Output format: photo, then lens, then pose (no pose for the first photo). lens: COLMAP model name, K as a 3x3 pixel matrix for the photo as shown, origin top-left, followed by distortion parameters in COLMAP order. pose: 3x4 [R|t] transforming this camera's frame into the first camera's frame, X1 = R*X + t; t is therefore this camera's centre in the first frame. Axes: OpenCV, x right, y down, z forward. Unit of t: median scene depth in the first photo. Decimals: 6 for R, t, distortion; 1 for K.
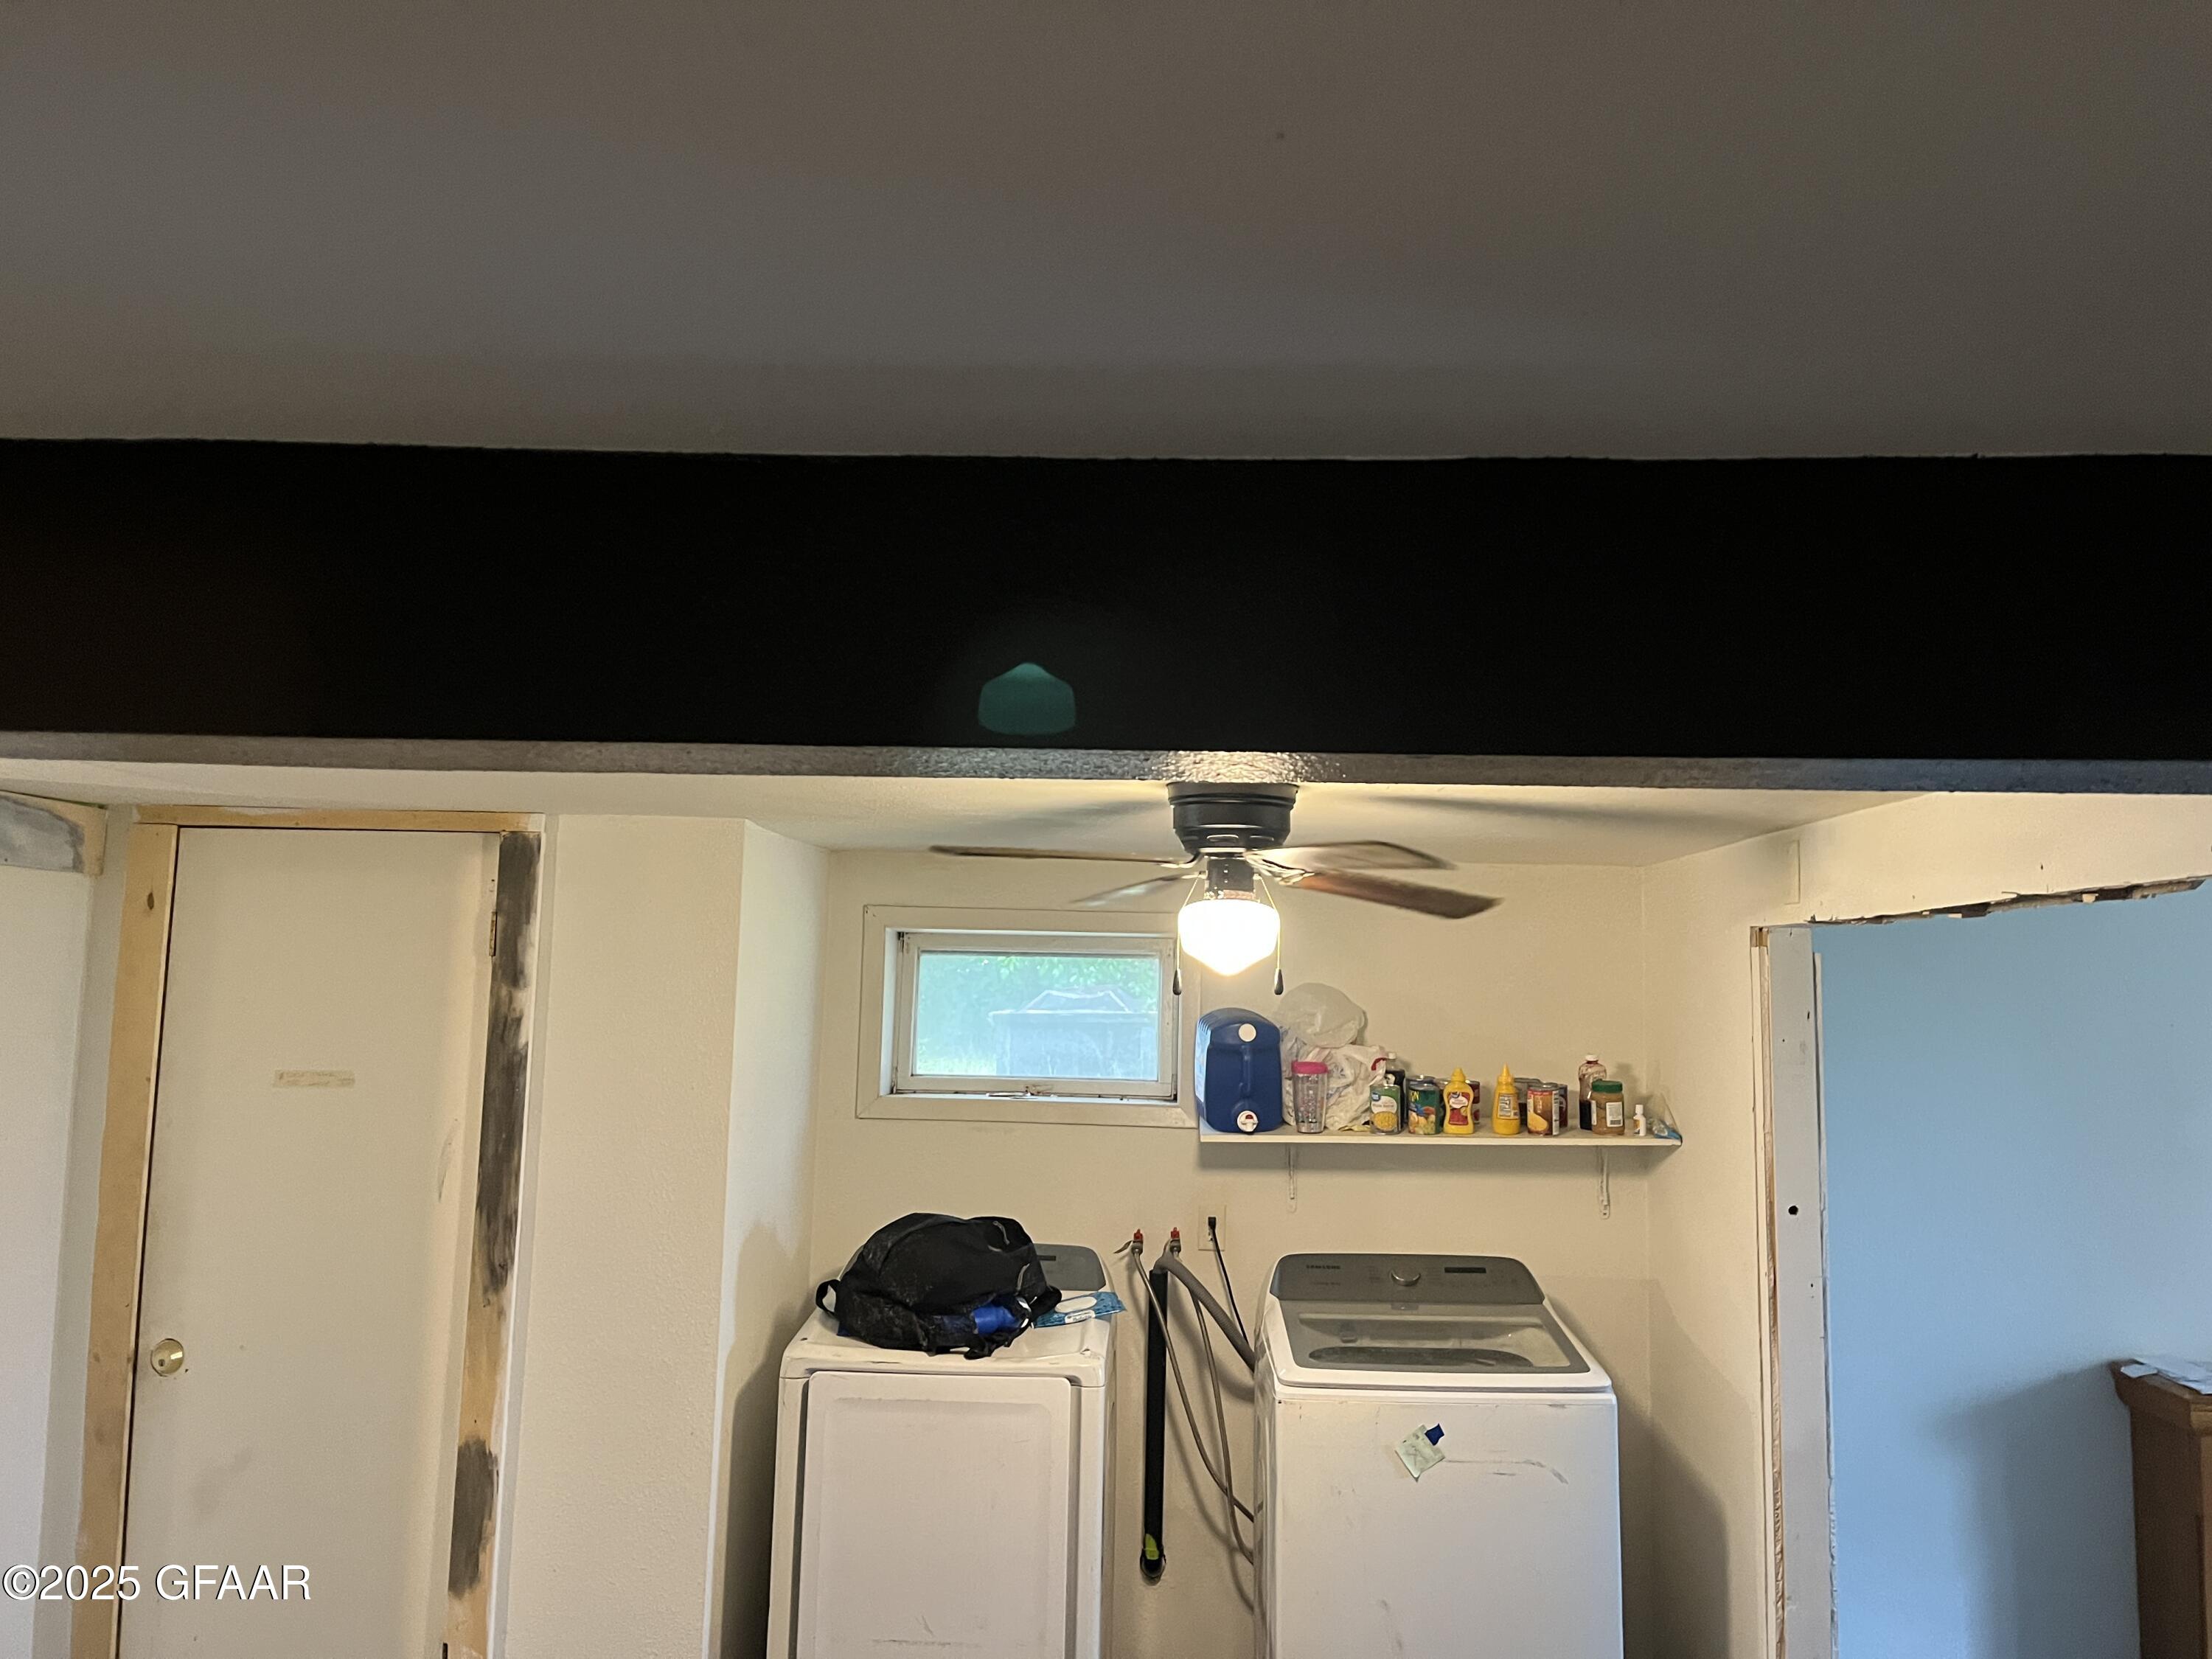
lens RADIAL K [[1674.1, 0, 1120.2], [0, 1674.1, 817.7], [0, 0, 1]] dist [0.064590, -0.085326]
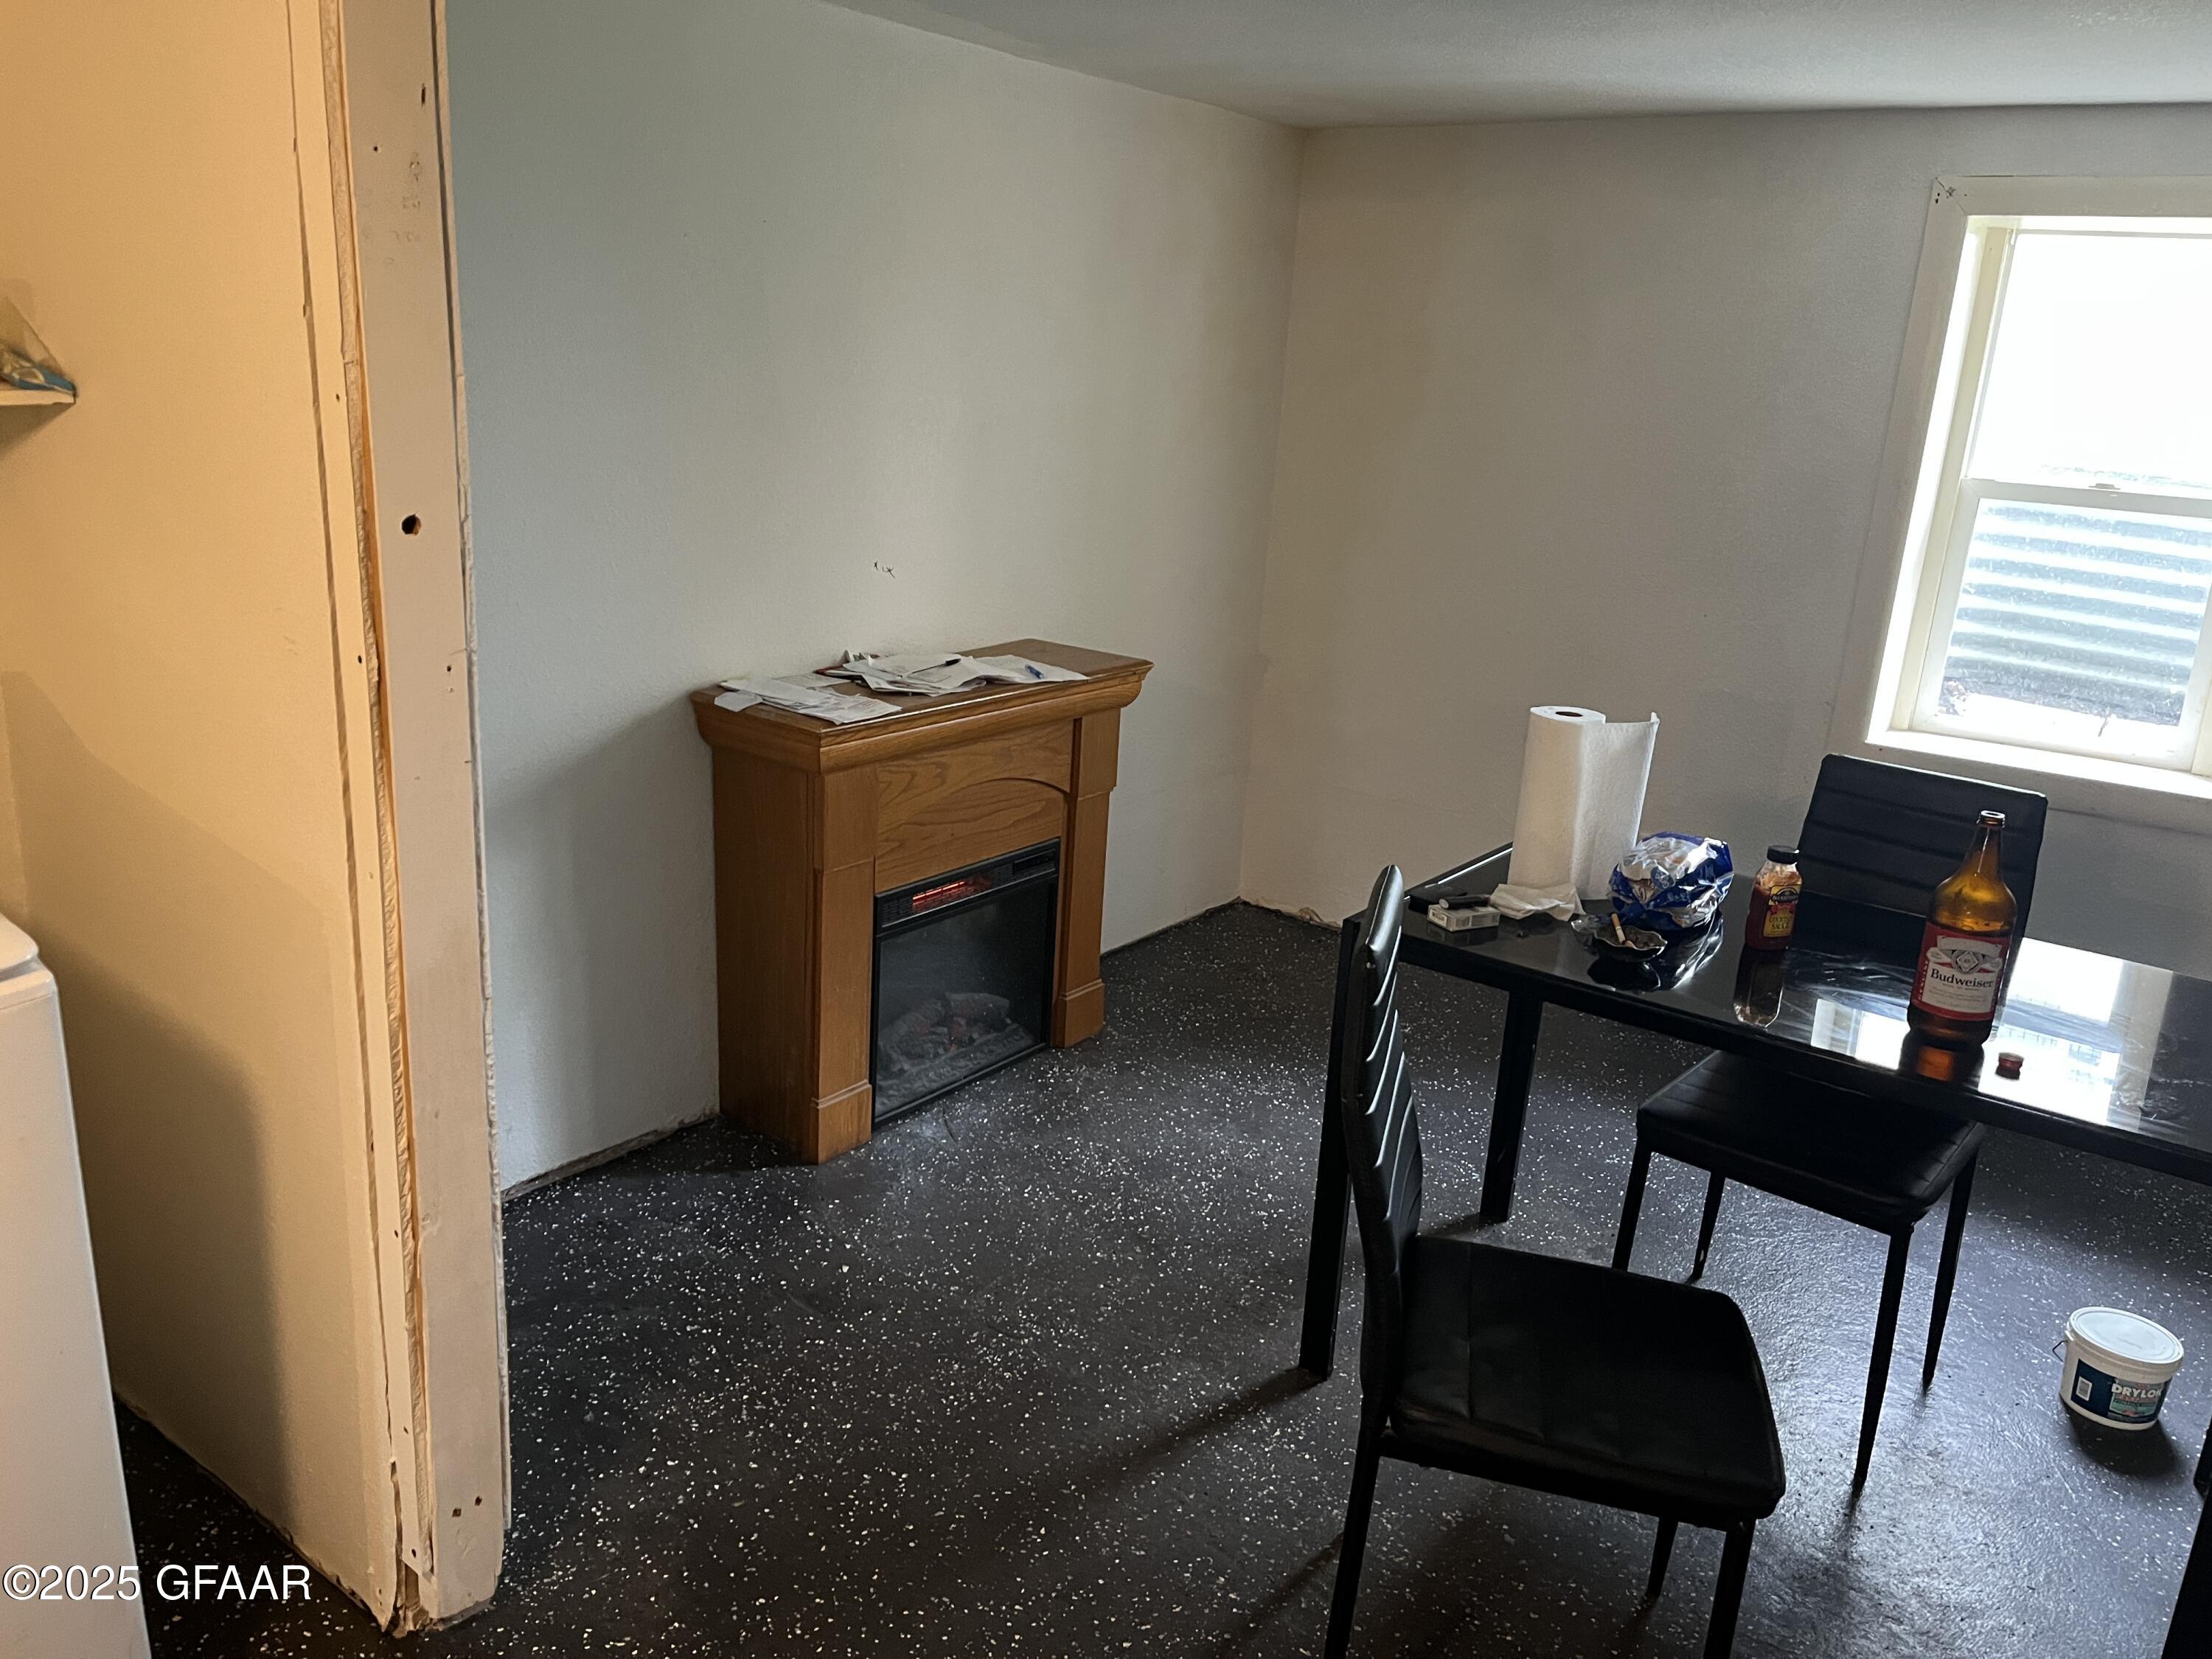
lens RADIAL K [[1674.1, 0, 1095.0], [0, 1674.1, 839.4], [0, 0, 1]] dist [0.064590, -0.085326]
pose [[0.576761, -0.219345, 0.786915, 0.097765], [-0.127525, 0.927294, 0.351942, 0.106605], [-0.806898, -0.303337, 0.506855, 0.502836]]
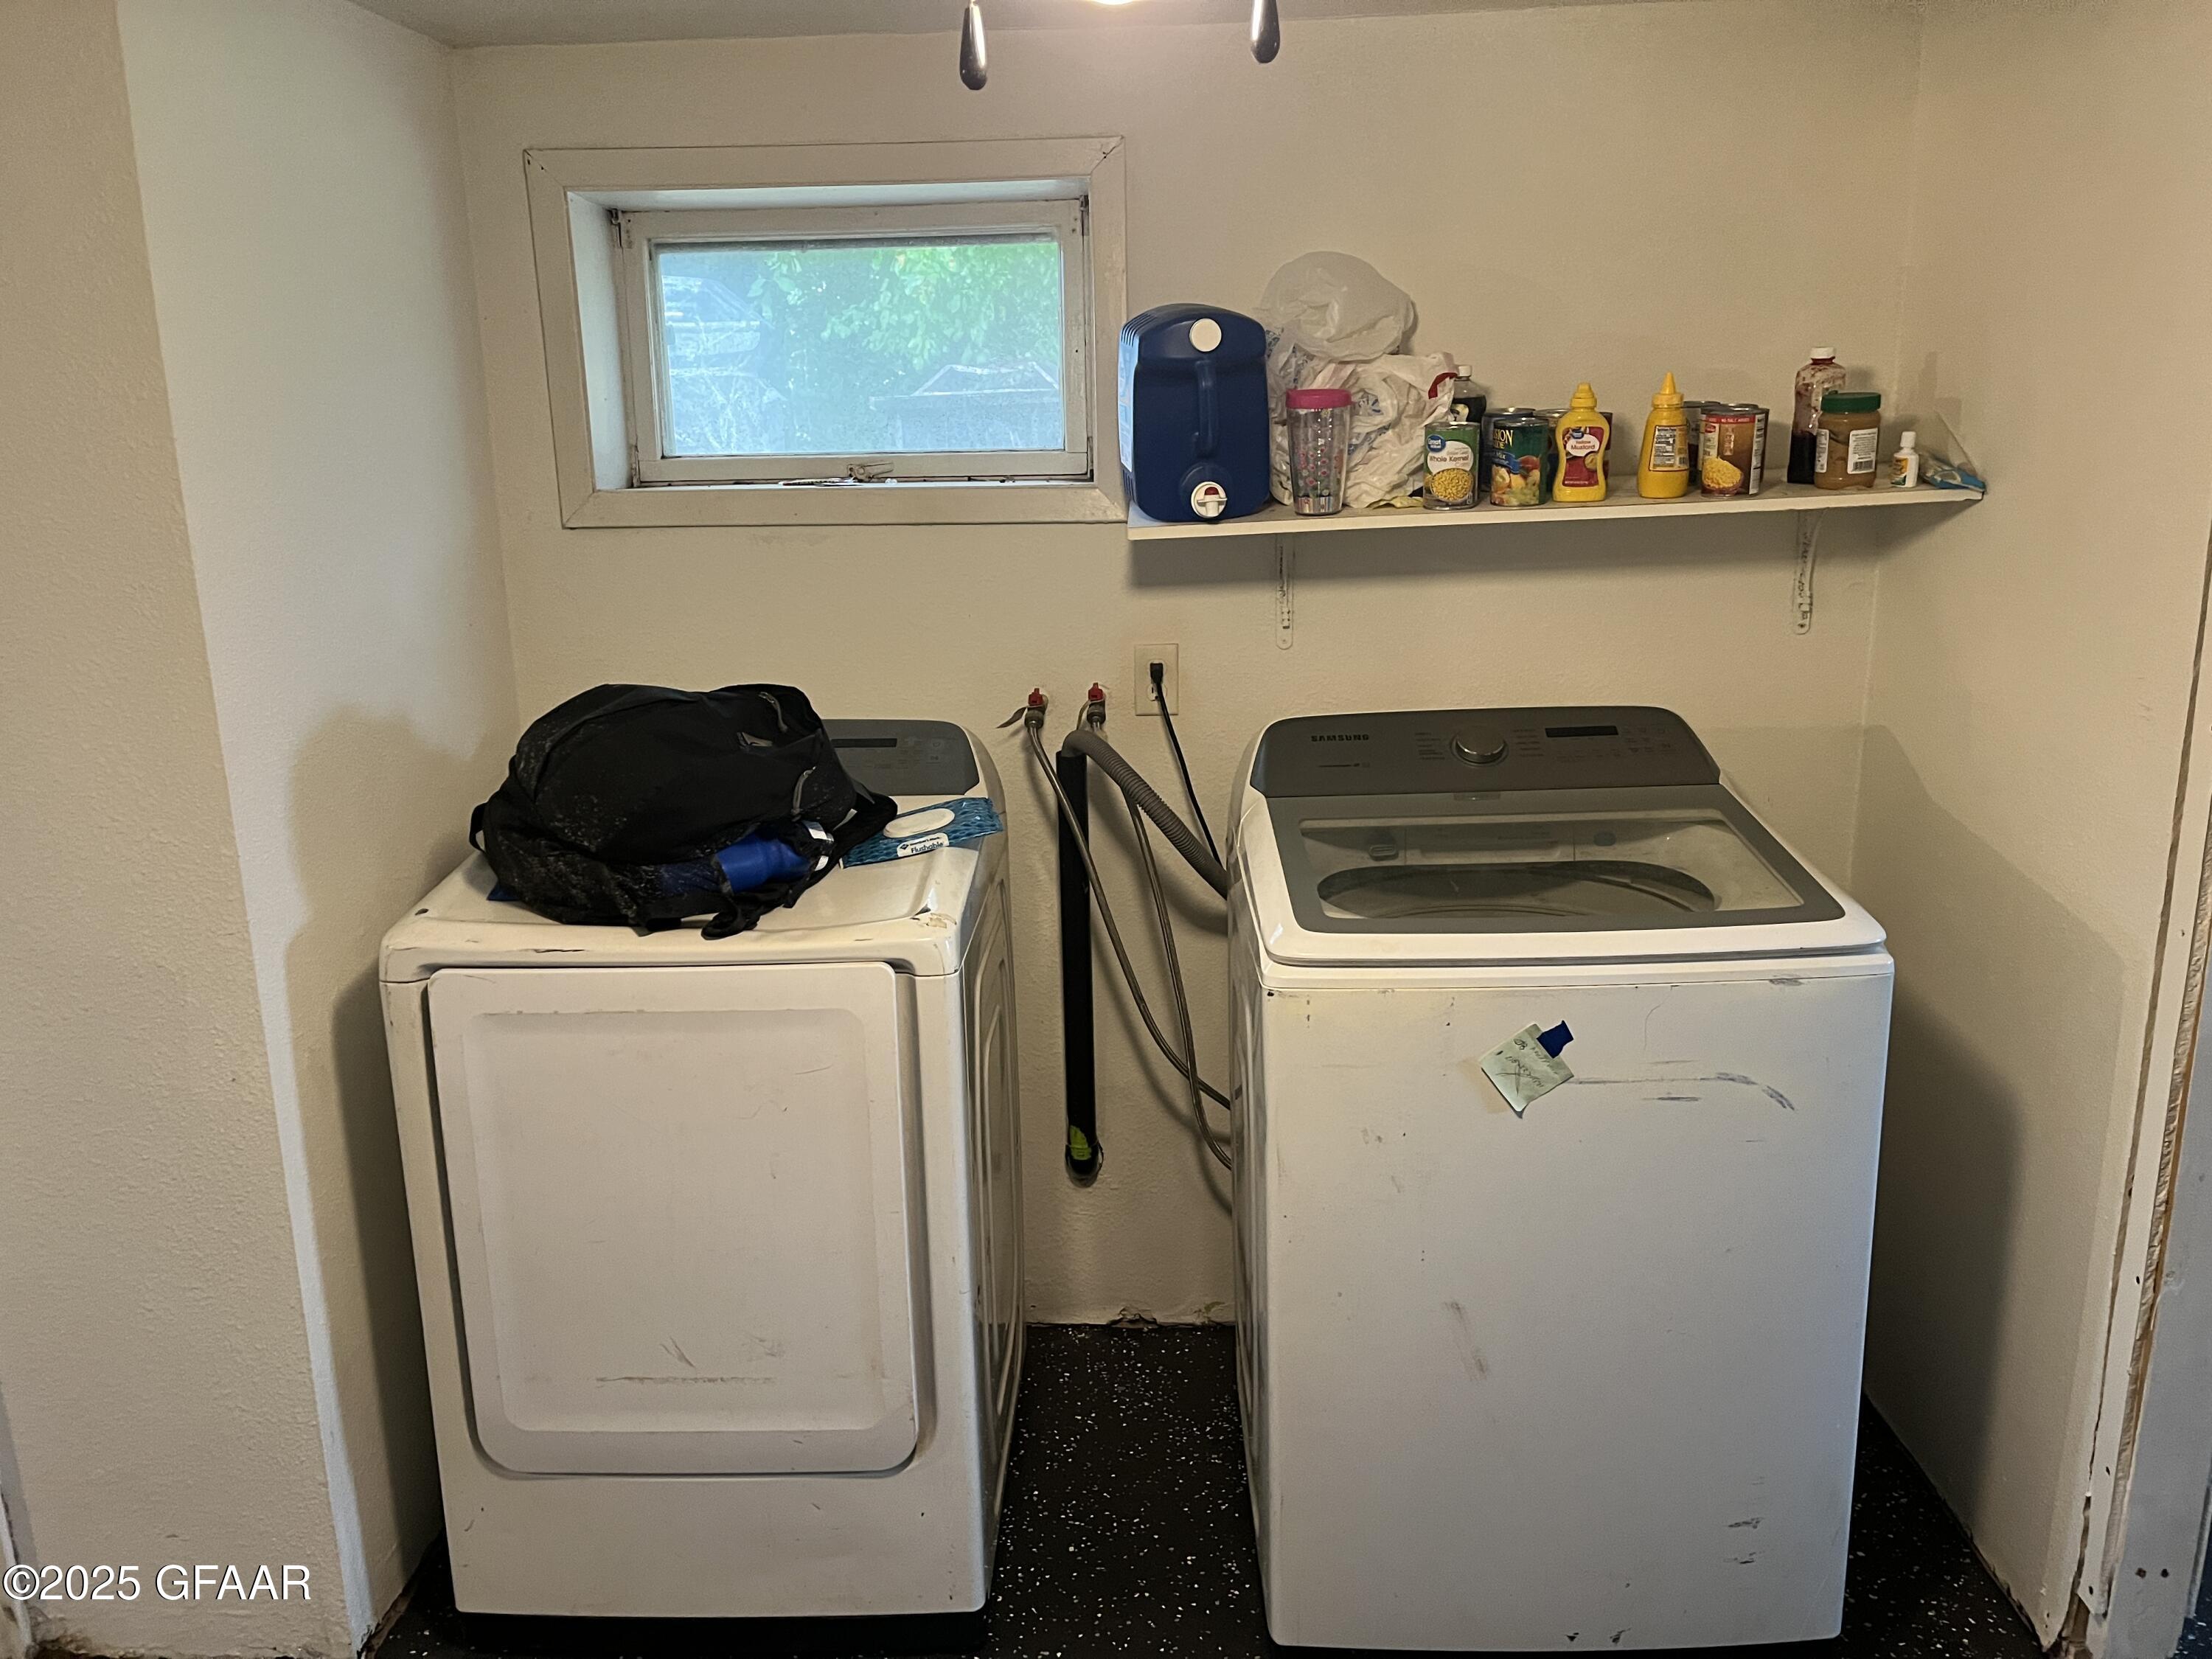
lens RADIAL K [[1674.1, 0, 1083.8], [0, 1674.1, 835.8], [0, 0, 1]] dist [0.064590, -0.085326]
pose [[0.998892, -0.043115, -0.018842, 0.041081], [0.046945, 0.940229, 0.337292, 0.098591], [0.003174, -0.337803, 0.941211, 0.445323]]
